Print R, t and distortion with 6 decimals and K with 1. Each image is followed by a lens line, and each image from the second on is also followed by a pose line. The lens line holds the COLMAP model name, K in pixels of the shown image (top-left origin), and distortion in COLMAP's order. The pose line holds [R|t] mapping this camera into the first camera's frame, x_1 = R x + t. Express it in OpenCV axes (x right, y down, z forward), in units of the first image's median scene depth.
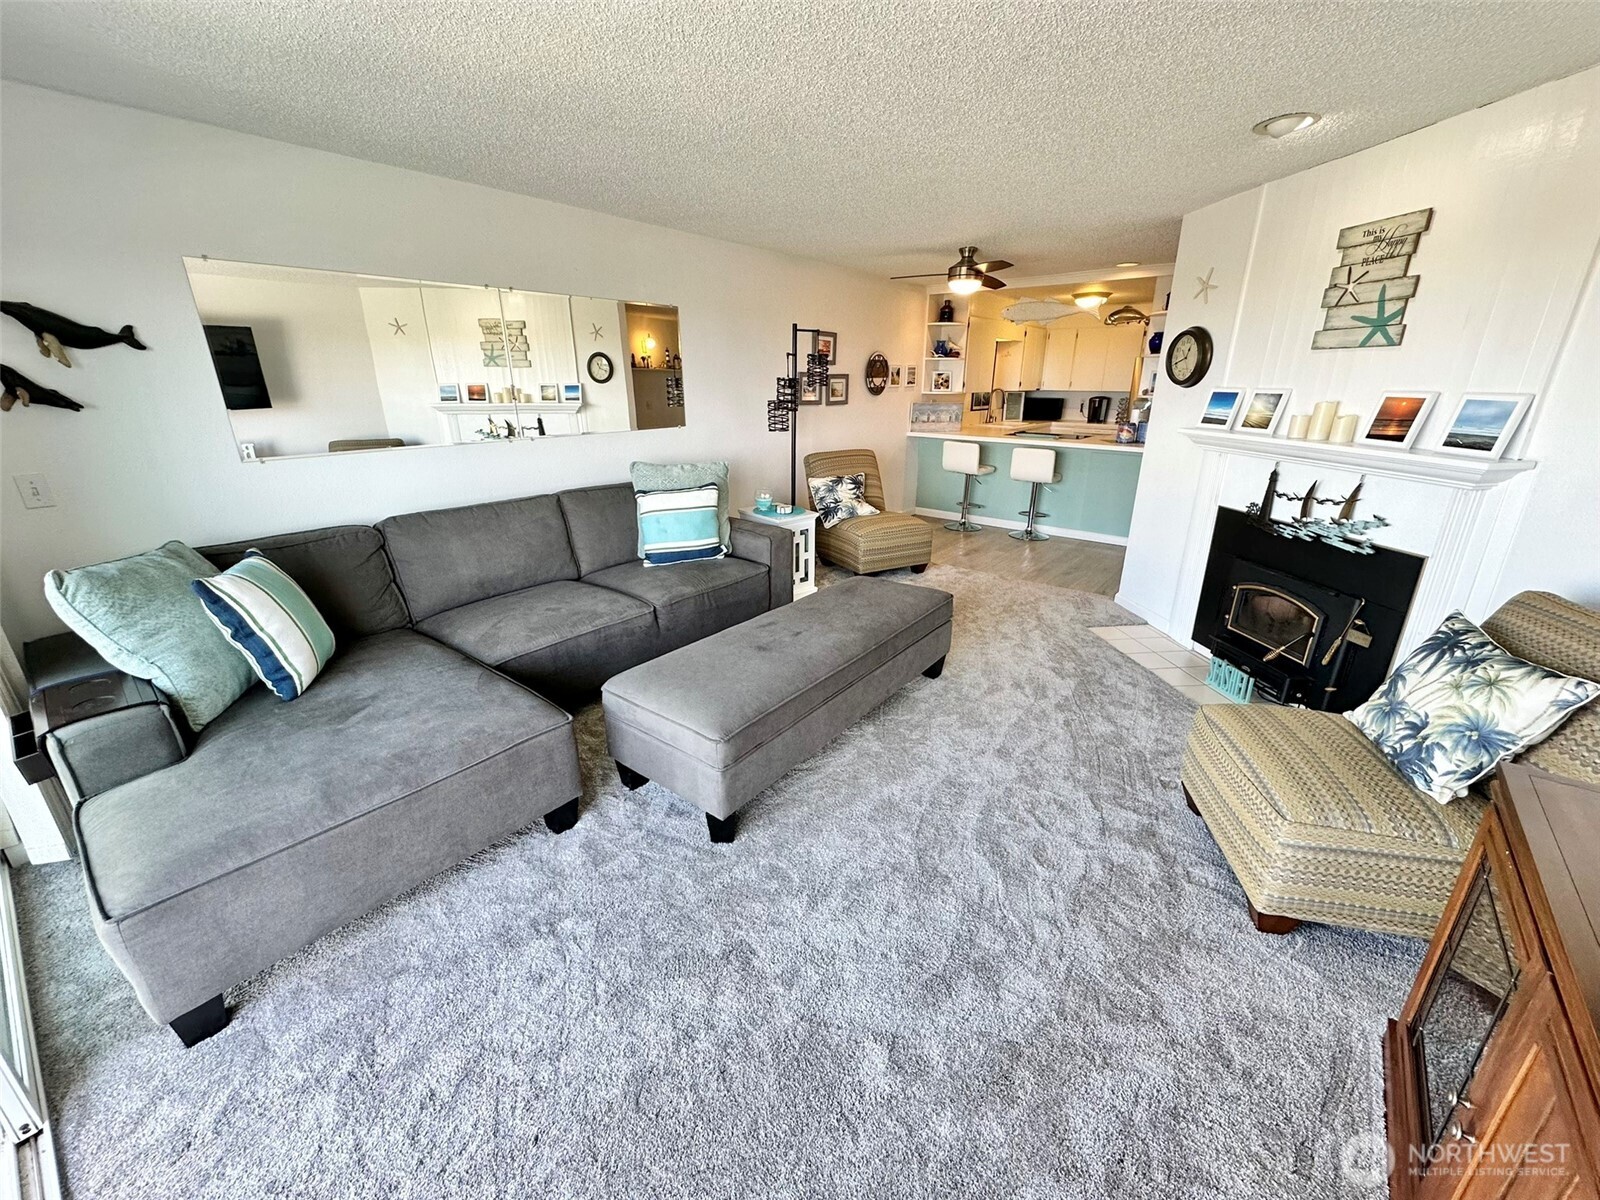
lens RADIAL K [[635.7, 0, 801.5], [0, 635.7, 599.5], [0, 0, 1]] dist [-0.002148, -0.000112]
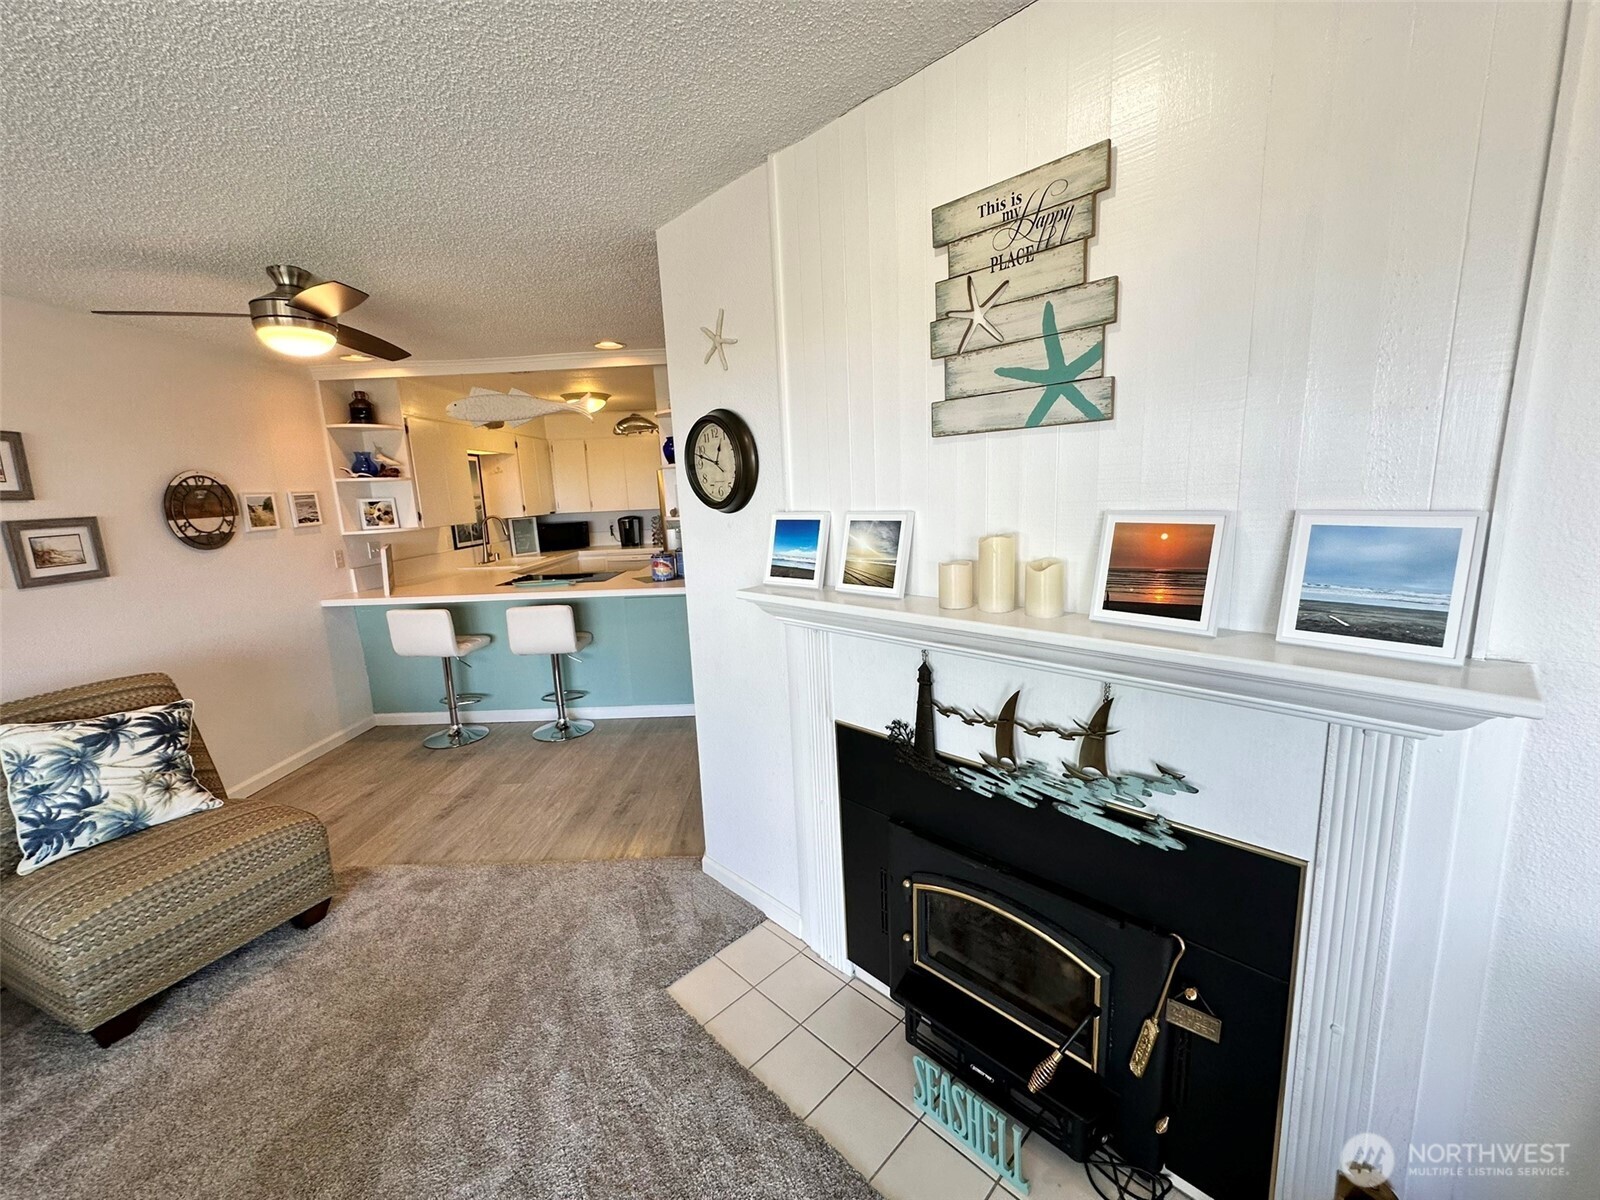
lens RADIAL K [[635.7, 0, 801.5], [0, 635.7, 599.5], [0, 0, 1]] dist [-0.002148, -0.000112]
pose [[0.788482, -0.145037, 0.597712, 0.335716], [0.245292, 0.965324, -0.089342, -0.210529], [-0.564028, 0.217059, 0.796717, 0.578418]]
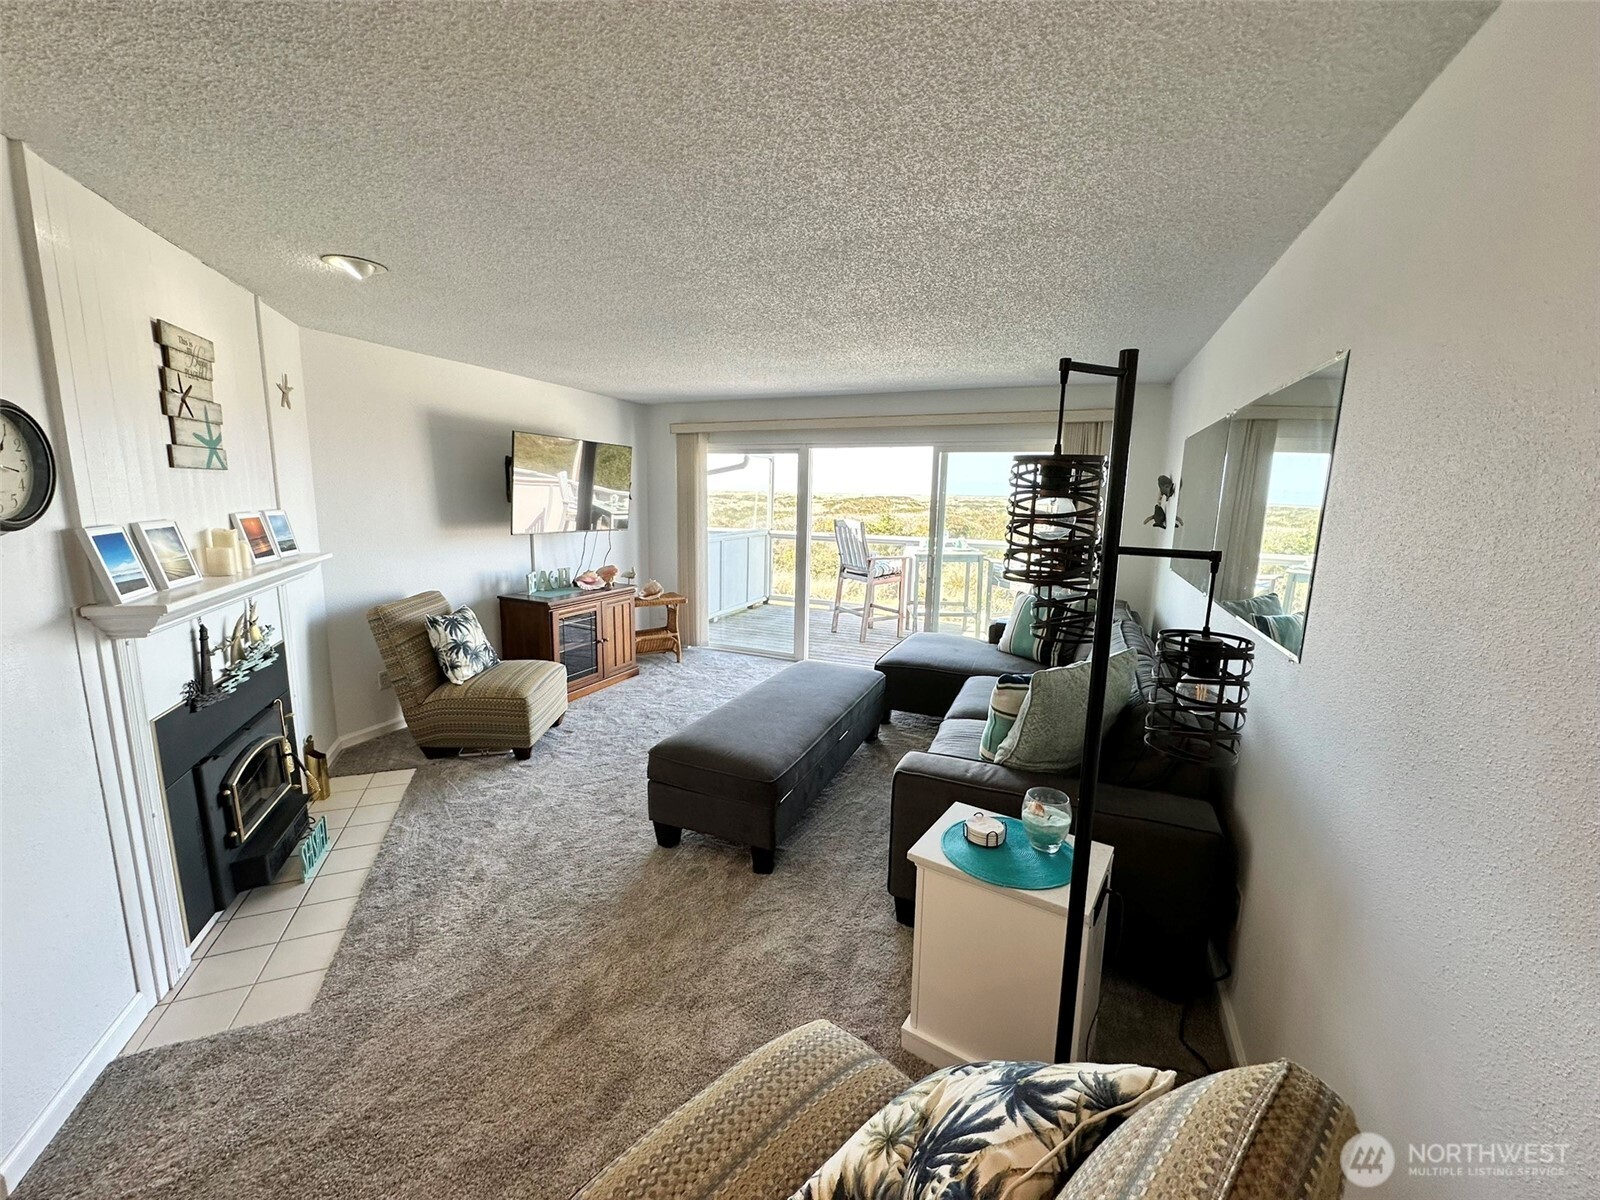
lens RADIAL K [[635.7, 0, 801.5], [0, 635.7, 599.5], [0, 0, 1]] dist [-0.002148, -0.000112]
pose [[-0.965766, 0.023303, -0.258364, 0.245029], [-0.105492, 0.874608, 0.473214, -0.585140], [0.236995, 0.484270, -0.842209, 1.595374]]
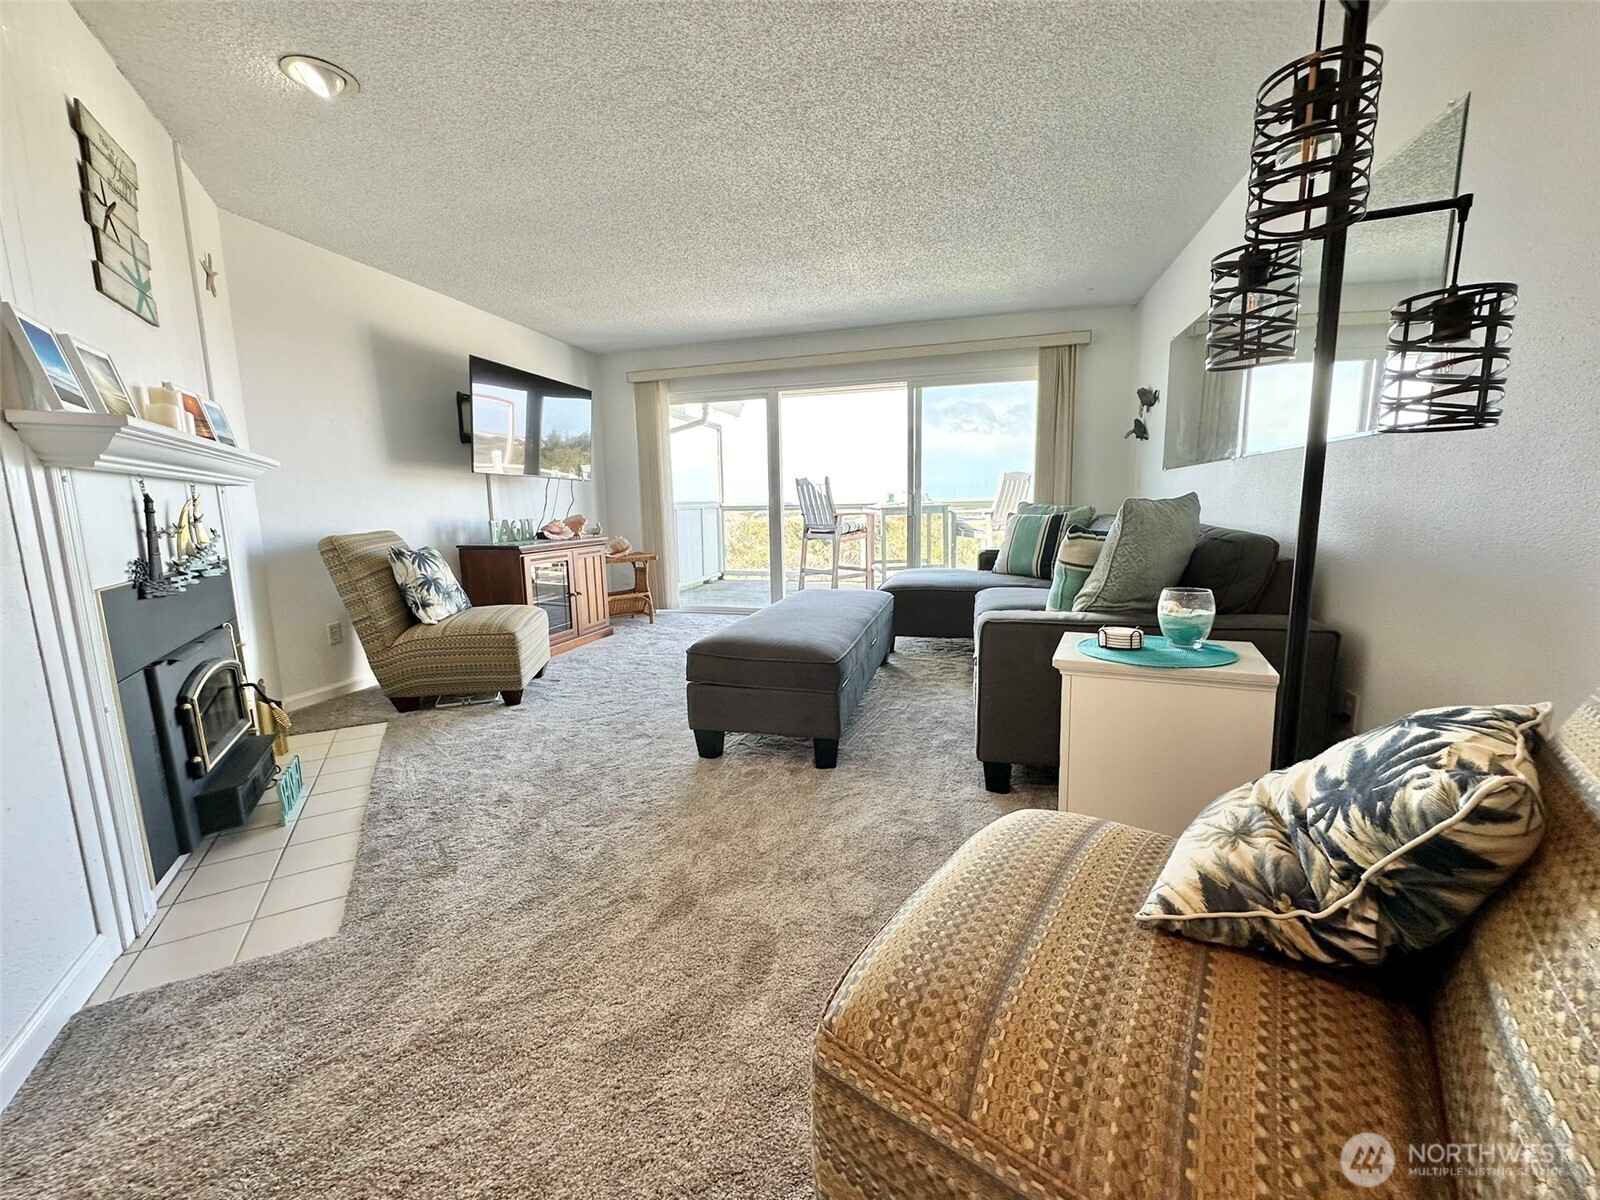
lens RADIAL K [[635.7, 0, 801.5], [0, 635.7, 599.5], [0, 0, 1]] dist [-0.002148, -0.000112]
pose [[-0.923104, 0.075216, -0.377123, 0.378807], [-0.109282, 0.888942, 0.444791, -0.401125], [0.368696, 0.451802, -0.812366, 1.575080]]
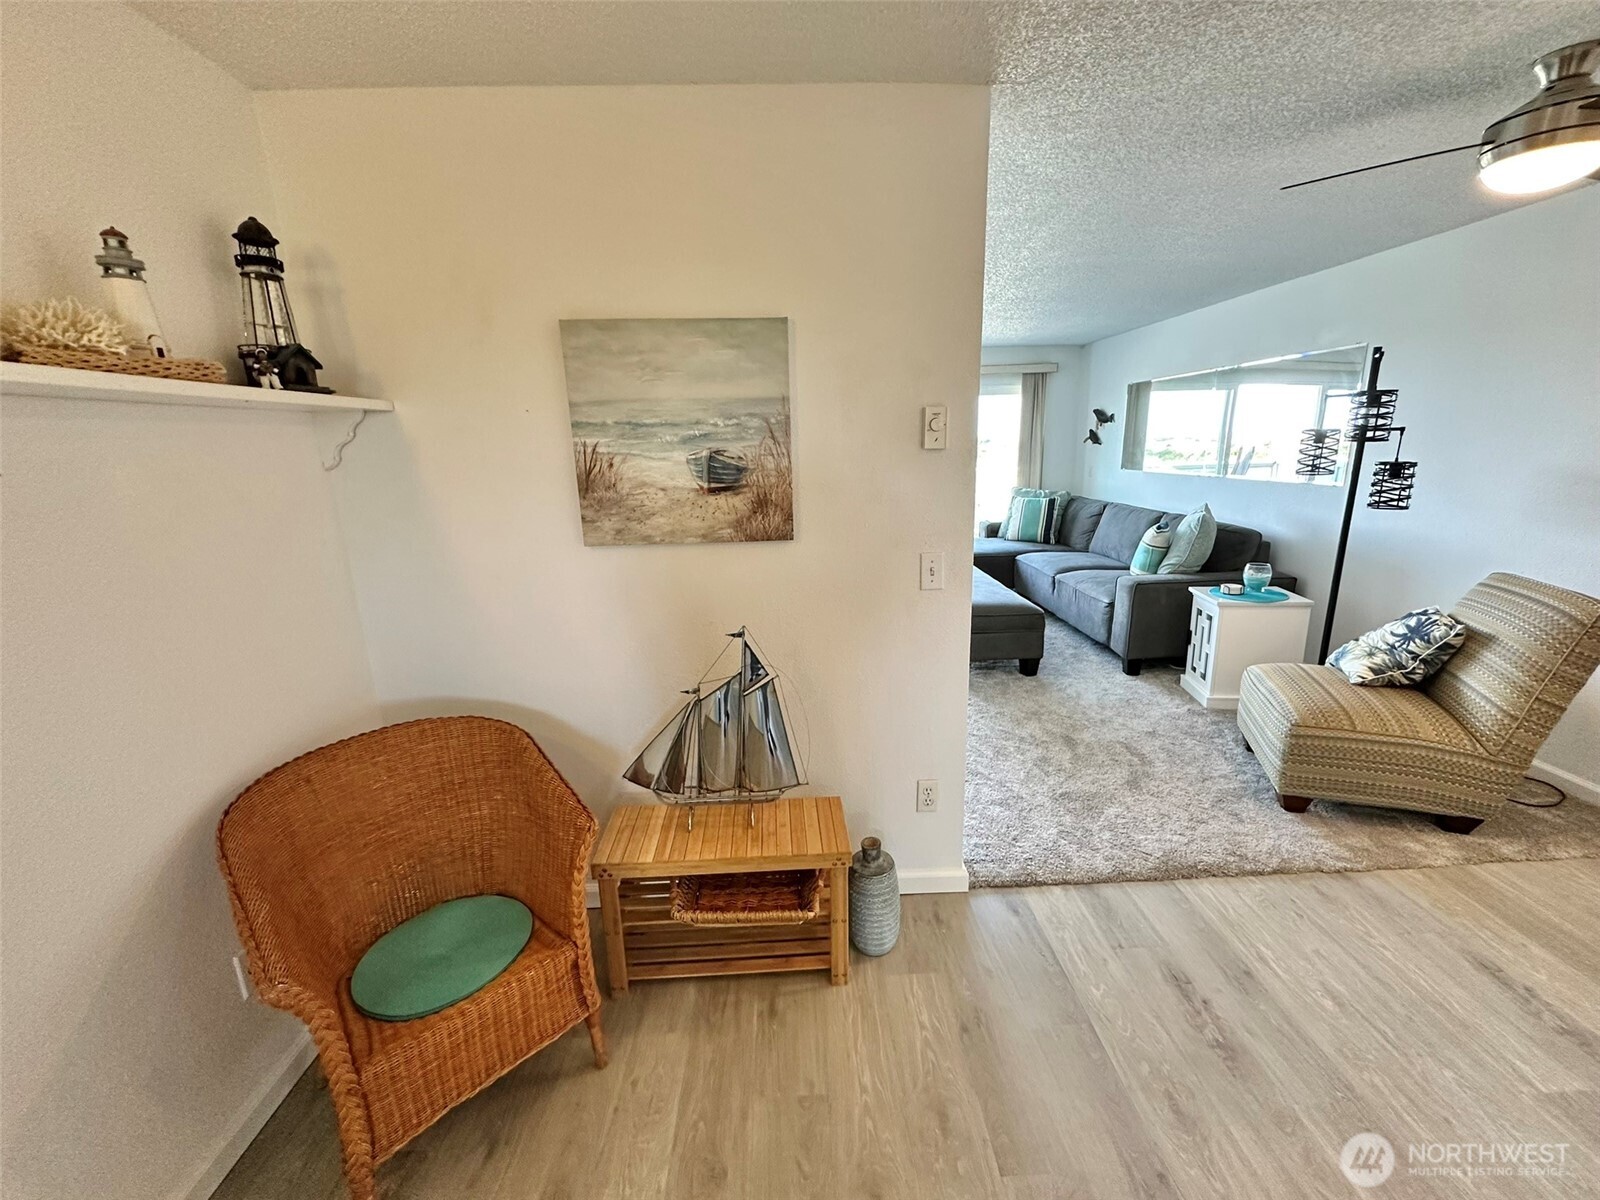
lens RADIAL K [[635.7, 0, 801.5], [0, 635.7, 599.5], [0, 0, 1]] dist [-0.002148, -0.000112]
pose [[-0.765637, 0.176896, -0.618472, 1.148214], [-0.185126, 0.860179, 0.475206, -0.530272], [0.616059, 0.478330, -0.625837, 1.503153]]
